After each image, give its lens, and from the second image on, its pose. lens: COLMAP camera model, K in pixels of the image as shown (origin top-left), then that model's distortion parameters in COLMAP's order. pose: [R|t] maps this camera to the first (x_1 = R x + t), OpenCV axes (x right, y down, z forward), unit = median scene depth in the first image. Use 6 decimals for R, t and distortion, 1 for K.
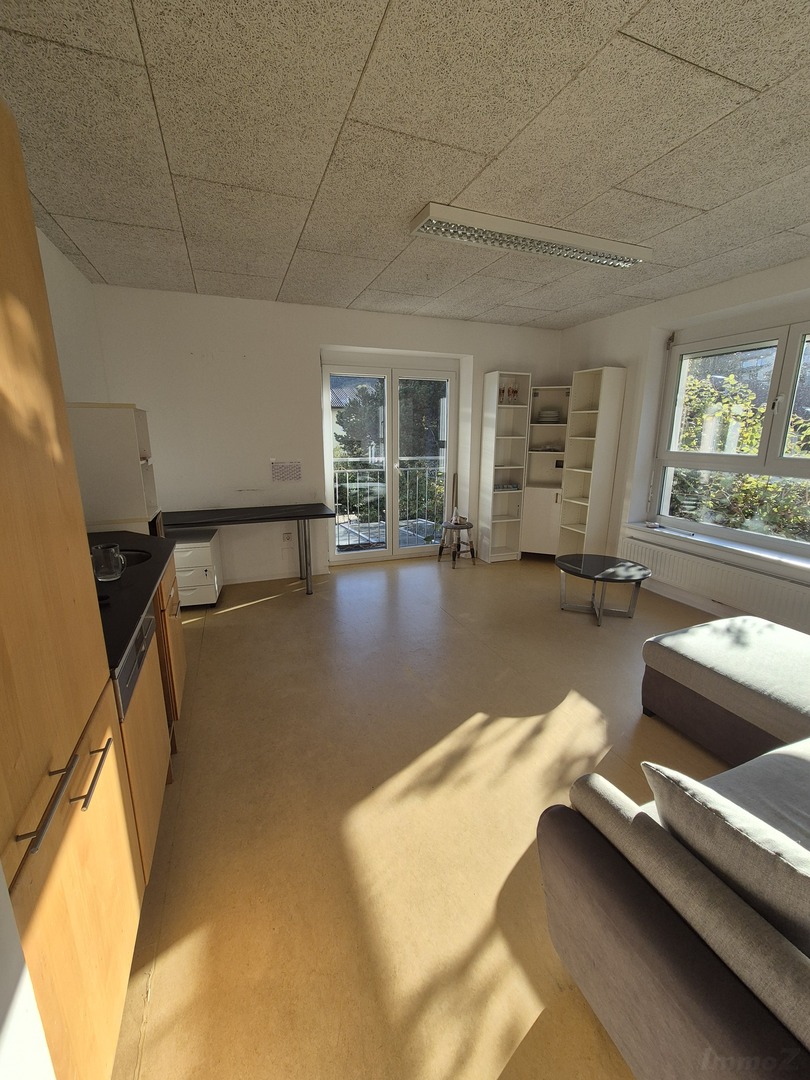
lens RADIAL K [[449.1, 0, 407.3], [0, 449.1, 538.9], [0, 0, 1]] dist [0.001819, 0.000134]
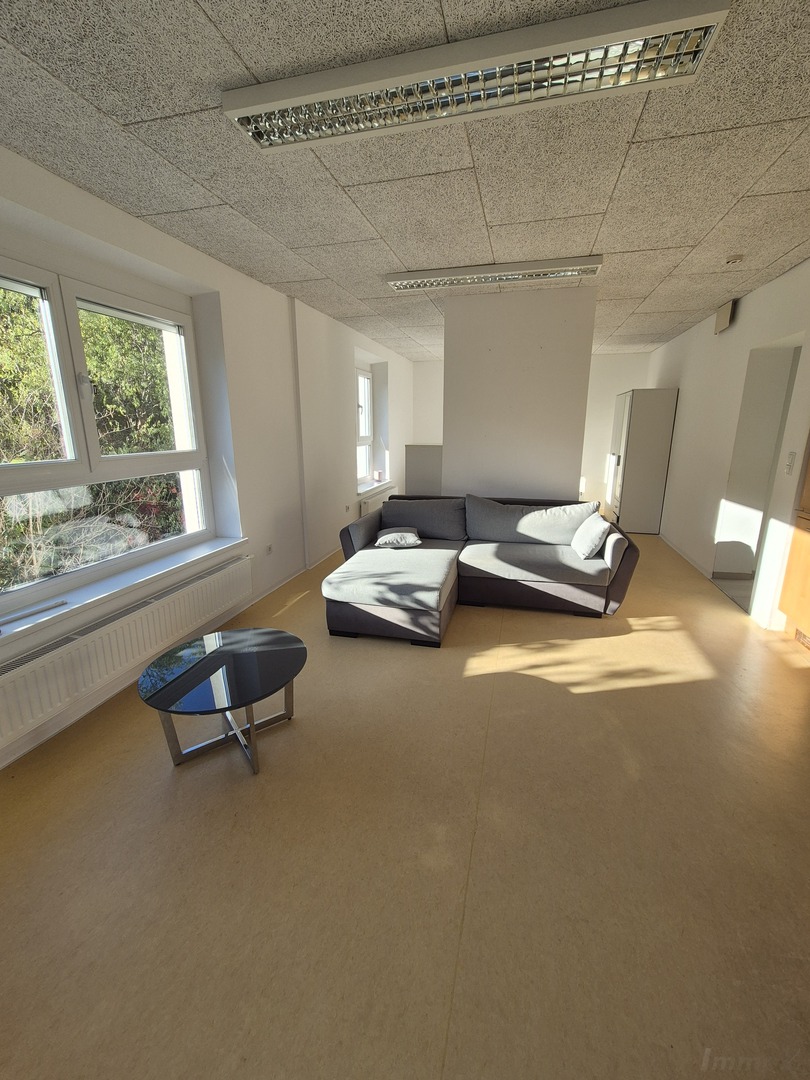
lens RADIAL K [[449.1, 0, 405.0], [0, 449.1, 532.5], [0, 0, 1]] dist [0.001819, 0.000134]
pose [[-0.804333, -0.138842, 0.577729, -0.087510], [0.141881, 0.899310, 0.413657, -0.498875], [-0.576990, 0.414687, -0.703645, 2.068565]]
